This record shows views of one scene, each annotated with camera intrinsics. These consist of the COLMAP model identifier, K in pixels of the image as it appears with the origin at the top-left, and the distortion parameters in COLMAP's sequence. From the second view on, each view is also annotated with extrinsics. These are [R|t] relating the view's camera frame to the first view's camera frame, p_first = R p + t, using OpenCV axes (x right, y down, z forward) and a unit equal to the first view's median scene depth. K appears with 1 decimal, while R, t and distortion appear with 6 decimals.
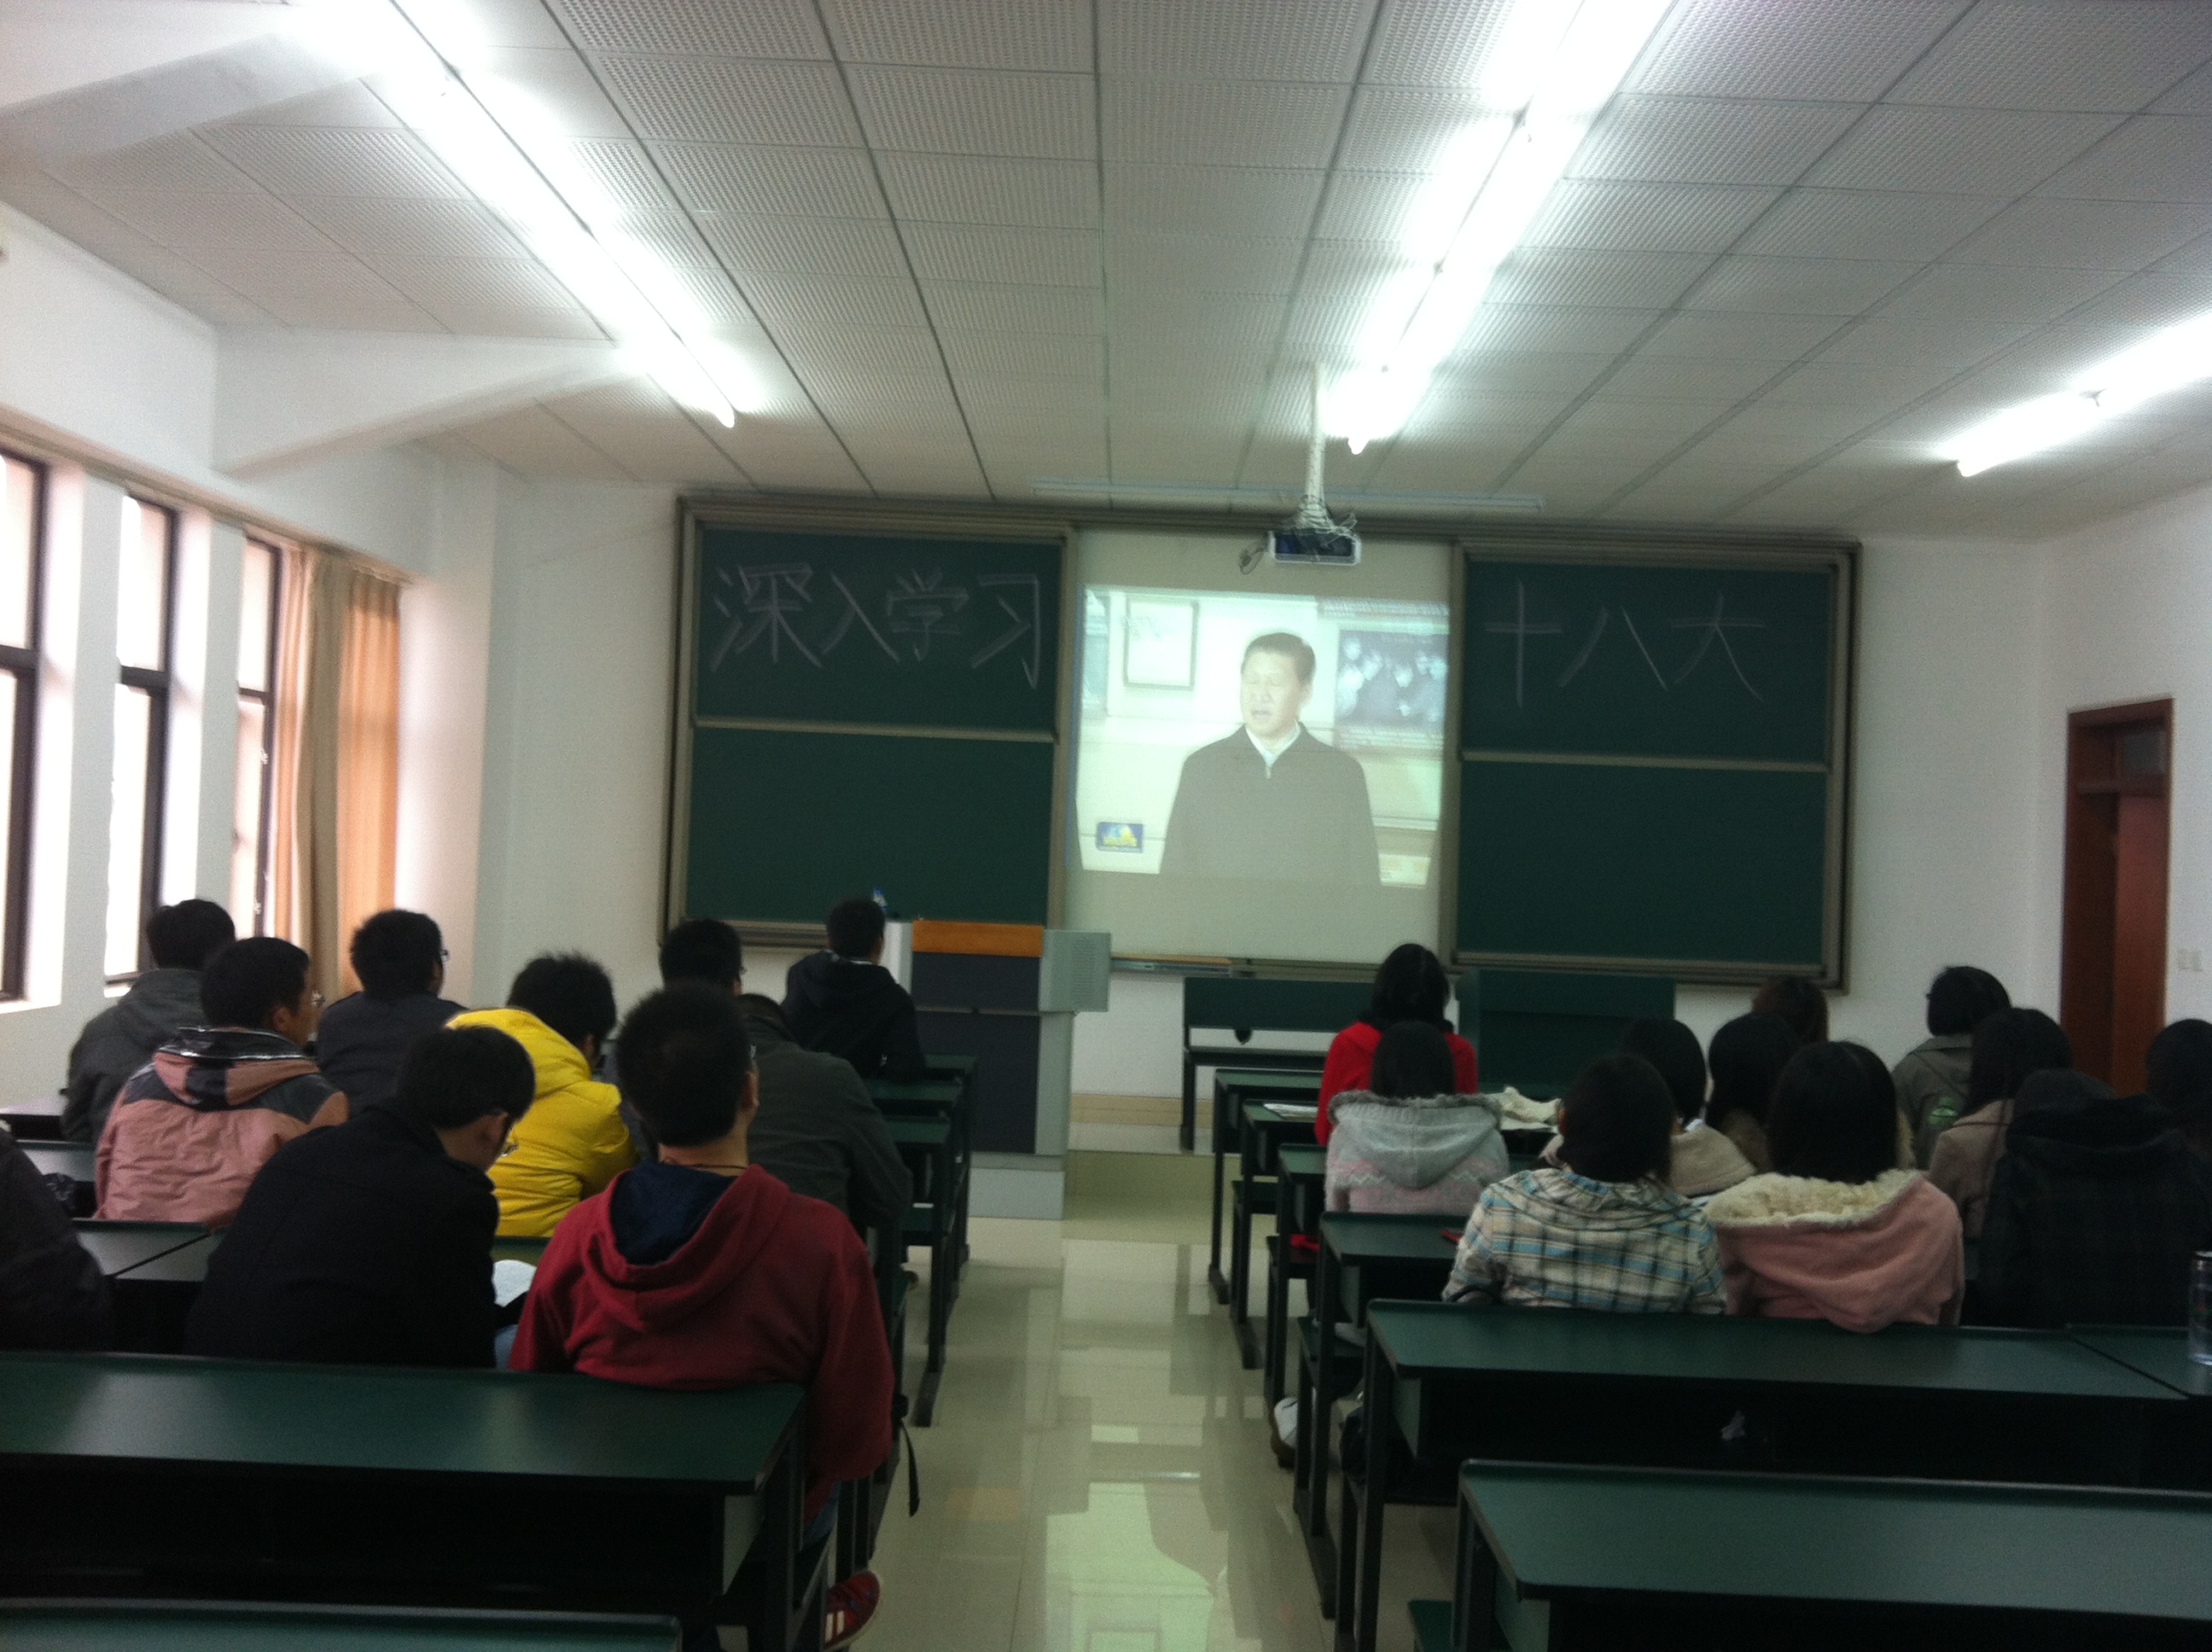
lens RADIAL K [[2156.3, 0, 1106.0], [0, 2156.3, 826.0], [0, 0, 1]] dist [-0.021636, -0.003041]
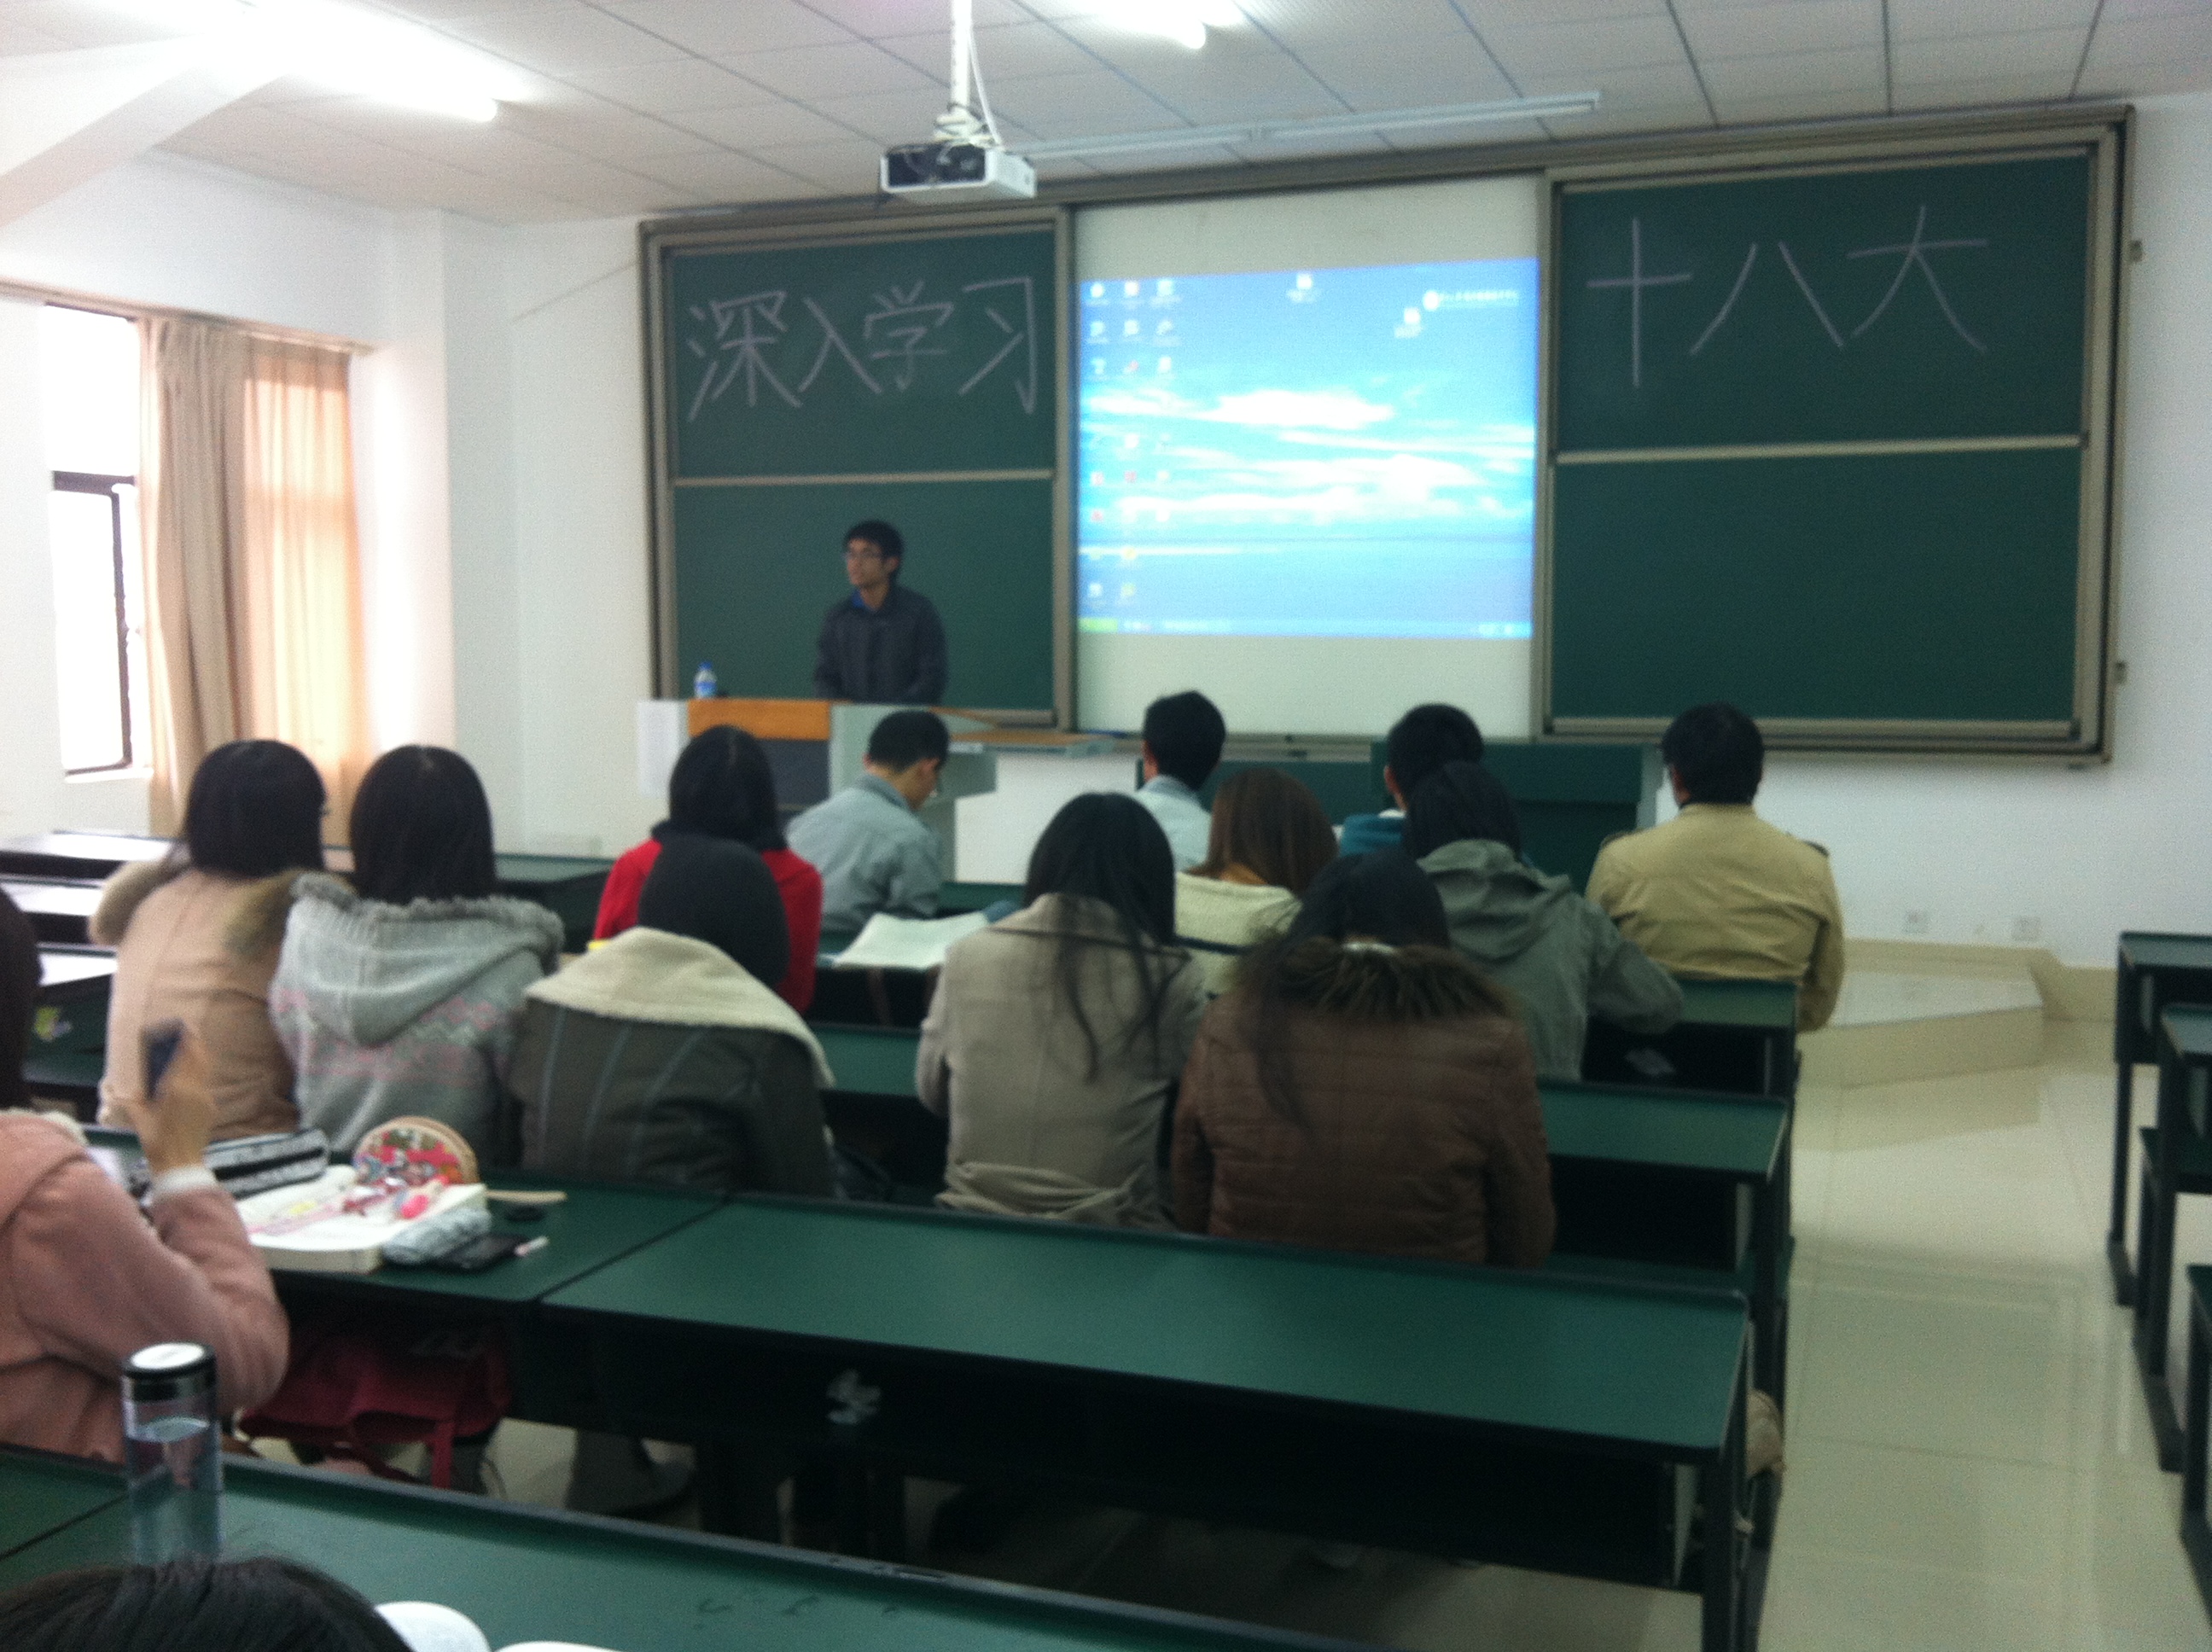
lens RADIAL K [[2156.3, 0, 1106.0], [0, 2156.3, 826.0], [0, 0, 1]] dist [-0.021636, -0.003041]
pose [[0.941419, -0.014489, -0.336928, 0.267973], [0.043441, 0.995963, 0.078551, 0.029303], [0.334430, -0.088586, 0.938248, 0.226612]]
